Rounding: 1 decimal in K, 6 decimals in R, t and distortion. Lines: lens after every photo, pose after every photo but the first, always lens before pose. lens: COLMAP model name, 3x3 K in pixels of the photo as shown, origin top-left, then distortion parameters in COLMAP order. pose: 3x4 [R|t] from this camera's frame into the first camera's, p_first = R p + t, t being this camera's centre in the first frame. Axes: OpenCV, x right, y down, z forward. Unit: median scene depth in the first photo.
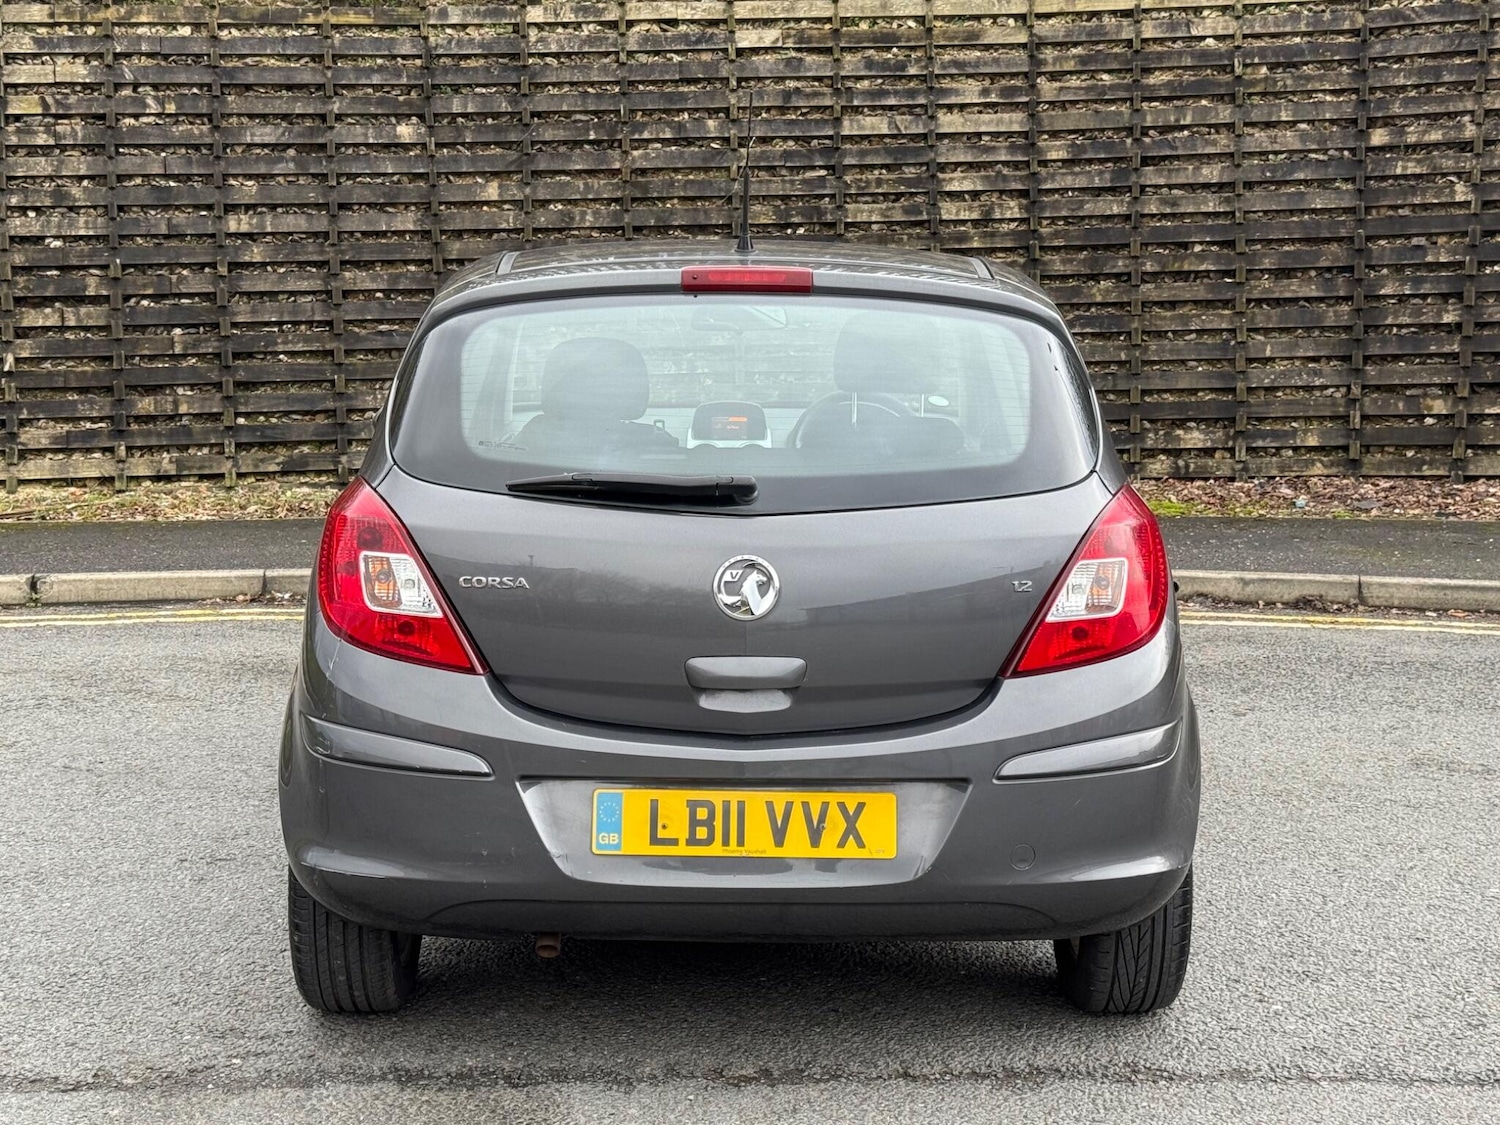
lens RADIAL K [[2424.3, 0, 763.1], [0, 2424.3, 572.3], [0, 0, 1]] dist [0.187728, -0.347979]
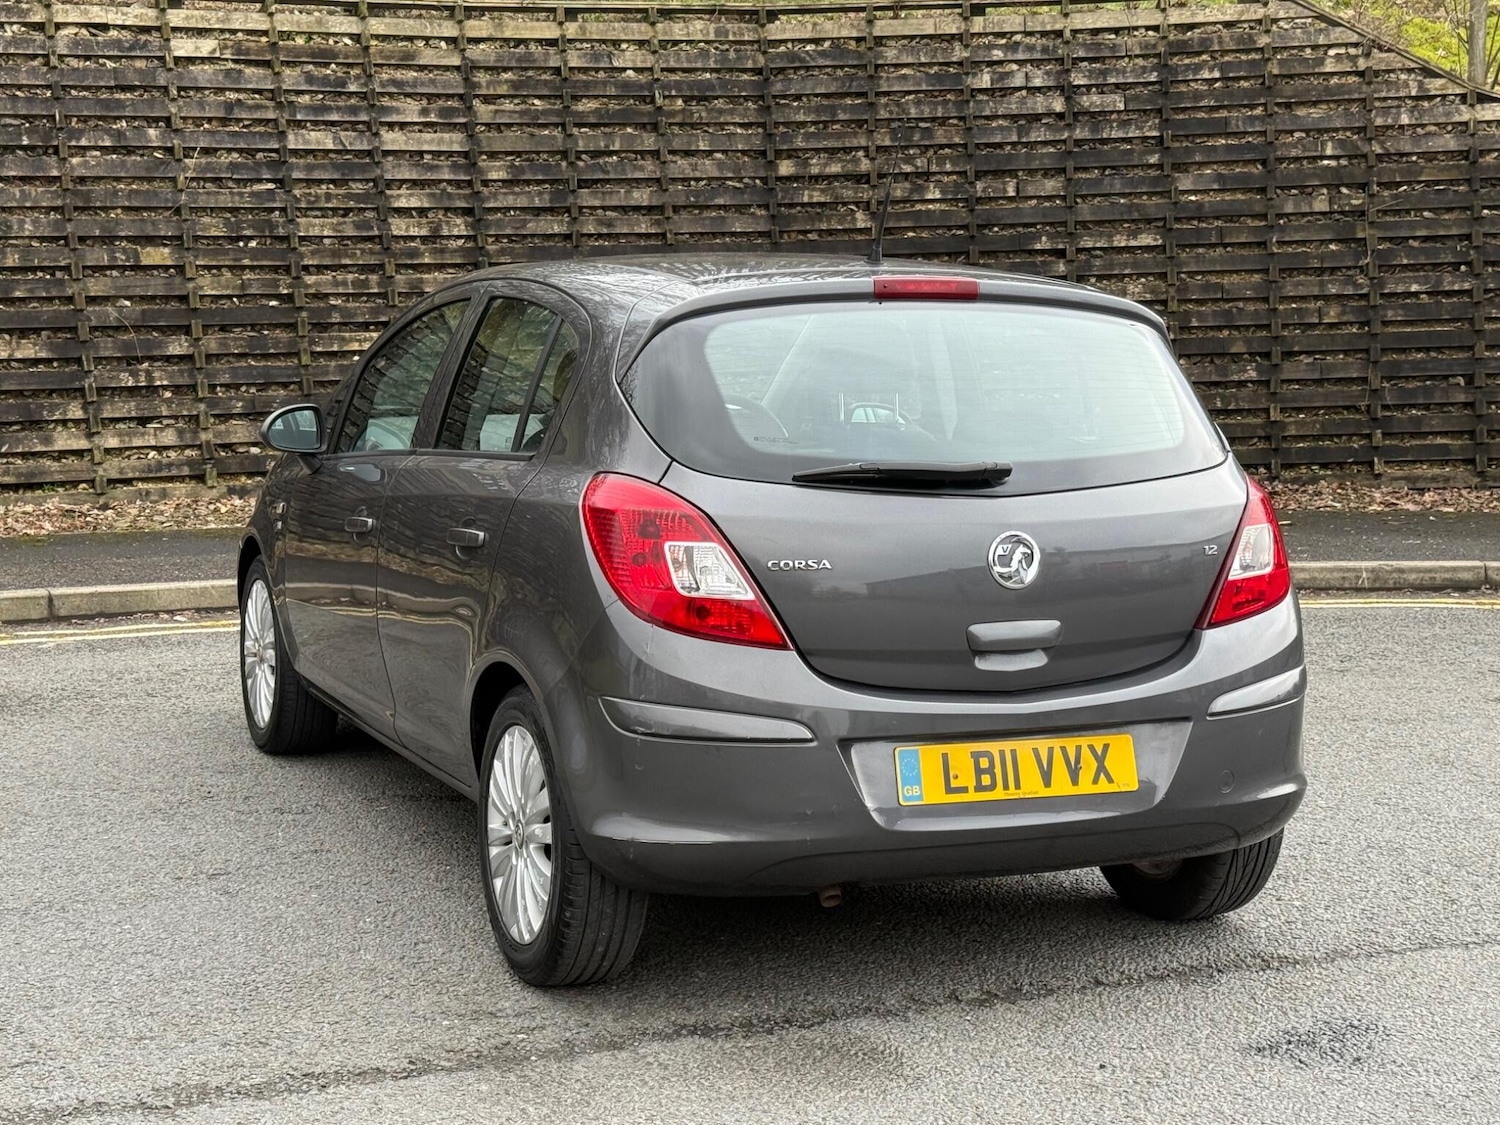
lens RADIAL K [[2424.3, 0, 763.1], [0, 2424.3, 572.3], [0, 0, 1]] dist [0.187728, -0.347979]
pose [[0.925677, -0.042180, 0.375955, -0.173782], [0.045108, 0.998982, 0.001013, 0.001828], [-0.375615, 0.016021, 0.926637, -0.000966]]
